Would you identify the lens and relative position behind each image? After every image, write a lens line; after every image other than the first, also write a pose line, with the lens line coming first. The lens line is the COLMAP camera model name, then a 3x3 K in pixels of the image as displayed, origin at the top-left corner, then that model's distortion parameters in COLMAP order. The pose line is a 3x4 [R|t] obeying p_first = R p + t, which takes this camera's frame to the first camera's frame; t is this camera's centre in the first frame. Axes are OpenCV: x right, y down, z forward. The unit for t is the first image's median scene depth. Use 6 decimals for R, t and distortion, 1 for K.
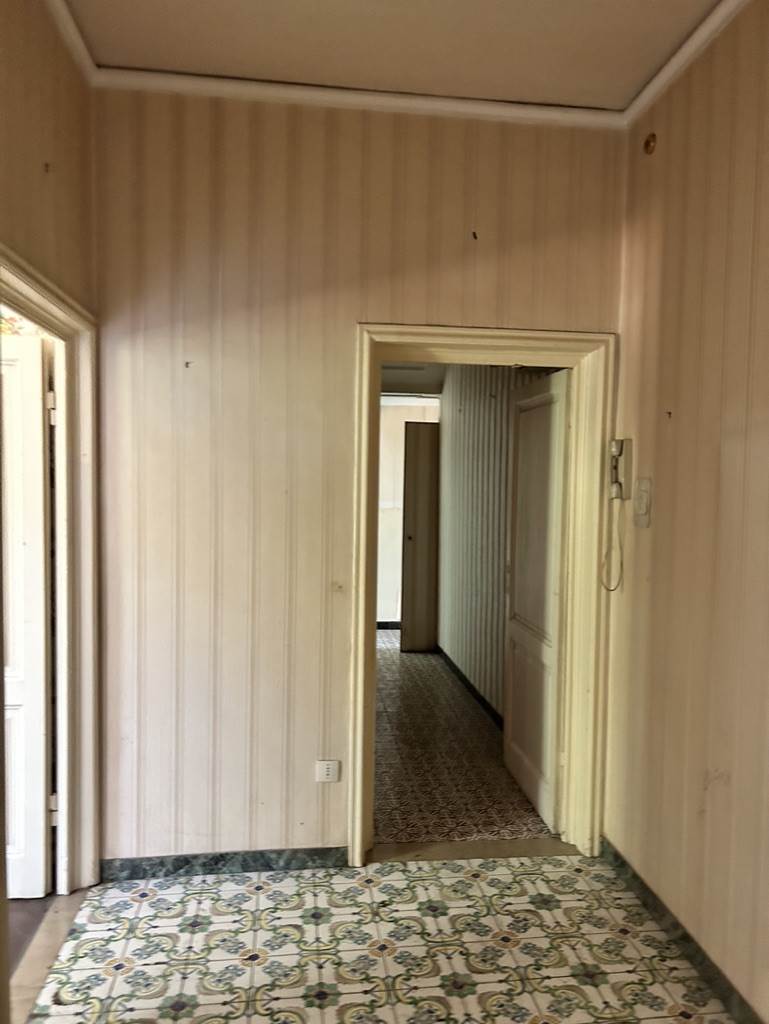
lens RADIAL K [[781.0, 0, 386.3], [0, 781.0, 513.2], [0, 0, 1]] dist [0.050426, -0.048772]
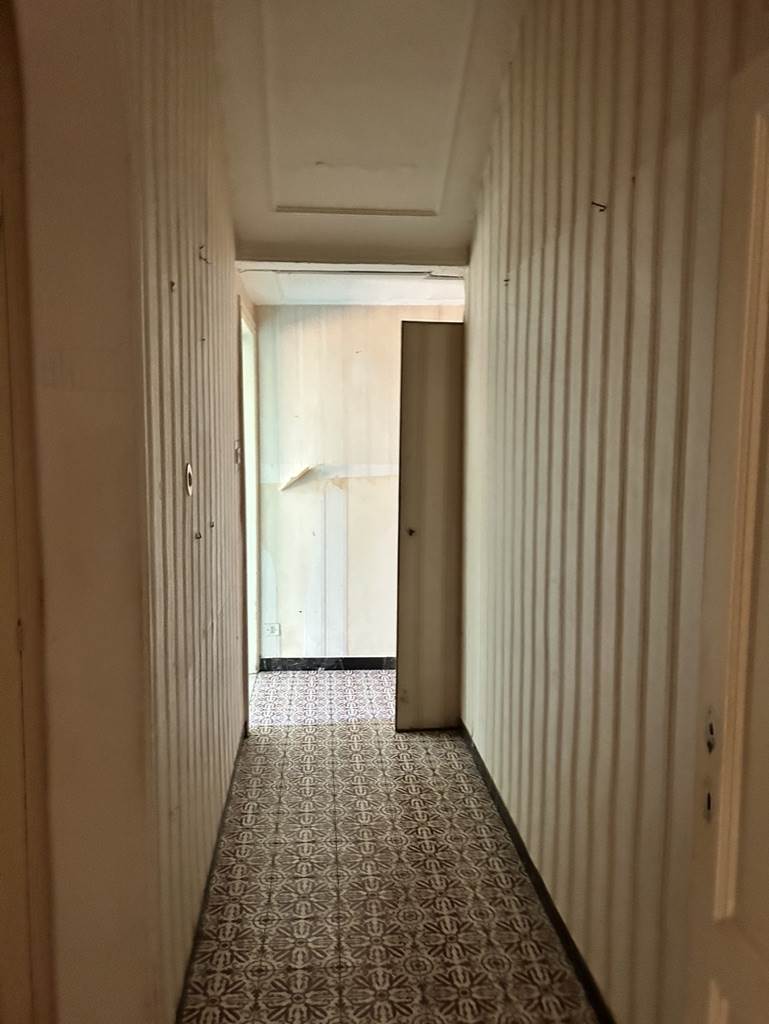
lens RADIAL K [[781.0, 0, 382.4], [0, 781.0, 510.5], [0, 0, 1]] dist [0.050426, -0.048772]
pose [[0.999295, -0.002965, -0.037431, 0.031035], [0.004848, 0.998722, 0.050310, -0.012450], [0.037234, -0.050456, 0.998032, 0.449716]]
